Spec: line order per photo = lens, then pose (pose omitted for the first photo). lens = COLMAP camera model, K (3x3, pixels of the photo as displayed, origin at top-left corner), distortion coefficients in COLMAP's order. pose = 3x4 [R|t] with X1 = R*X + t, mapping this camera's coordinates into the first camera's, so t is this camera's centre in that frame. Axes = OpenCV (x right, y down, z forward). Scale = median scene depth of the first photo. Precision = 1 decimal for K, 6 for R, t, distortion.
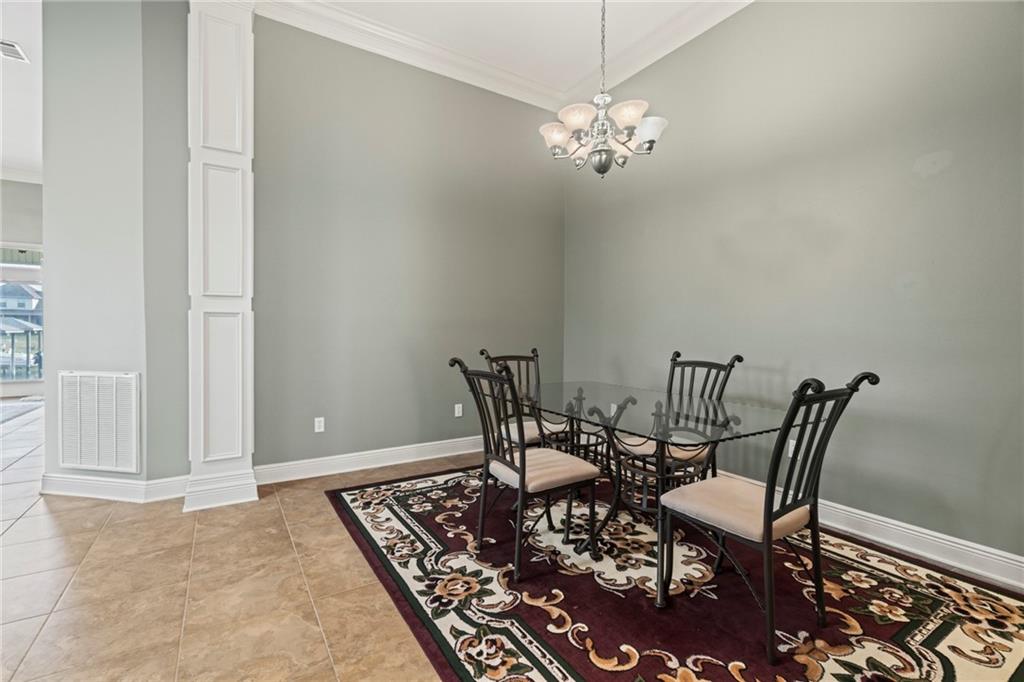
lens RADIAL K [[463.0, 0, 512.7], [0, 463.0, 336.1], [0, 0, 1]] dist [-0.004330, 0.000553]
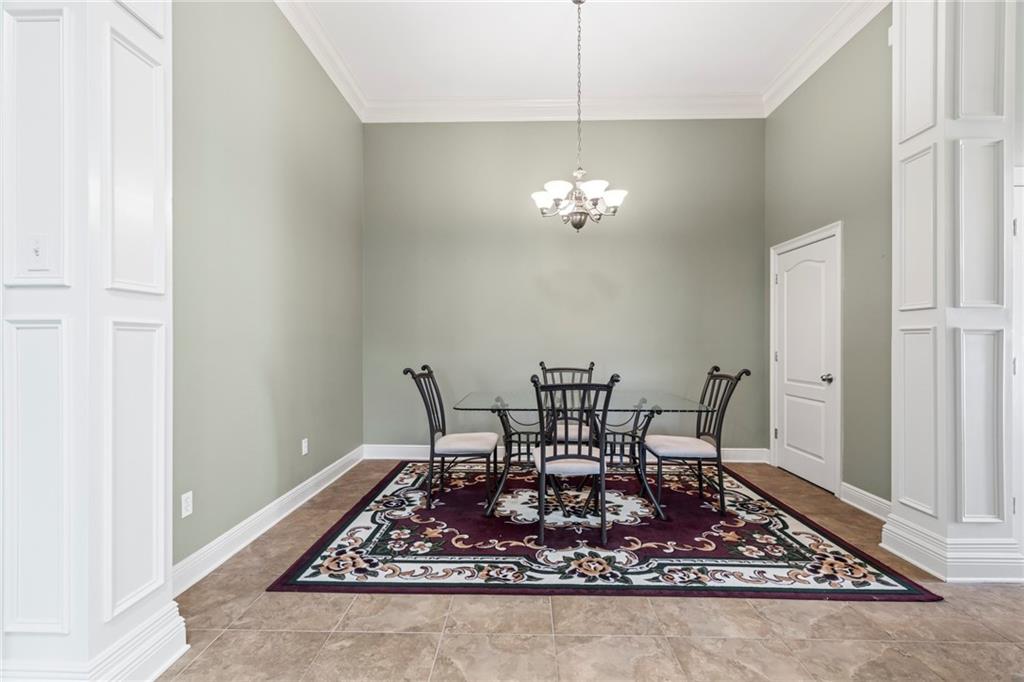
lens RADIAL K [[463.0, 0, 509.6], [0, 463.0, 343.8], [0, 0, 1]] dist [-0.004330, 0.000553]
pose [[0.551833, -0.009378, 0.833902, -1.028251], [0.014881, 0.999888, 0.001398, -0.026932], [-0.833822, 0.011638, 0.551911, 0.435828]]
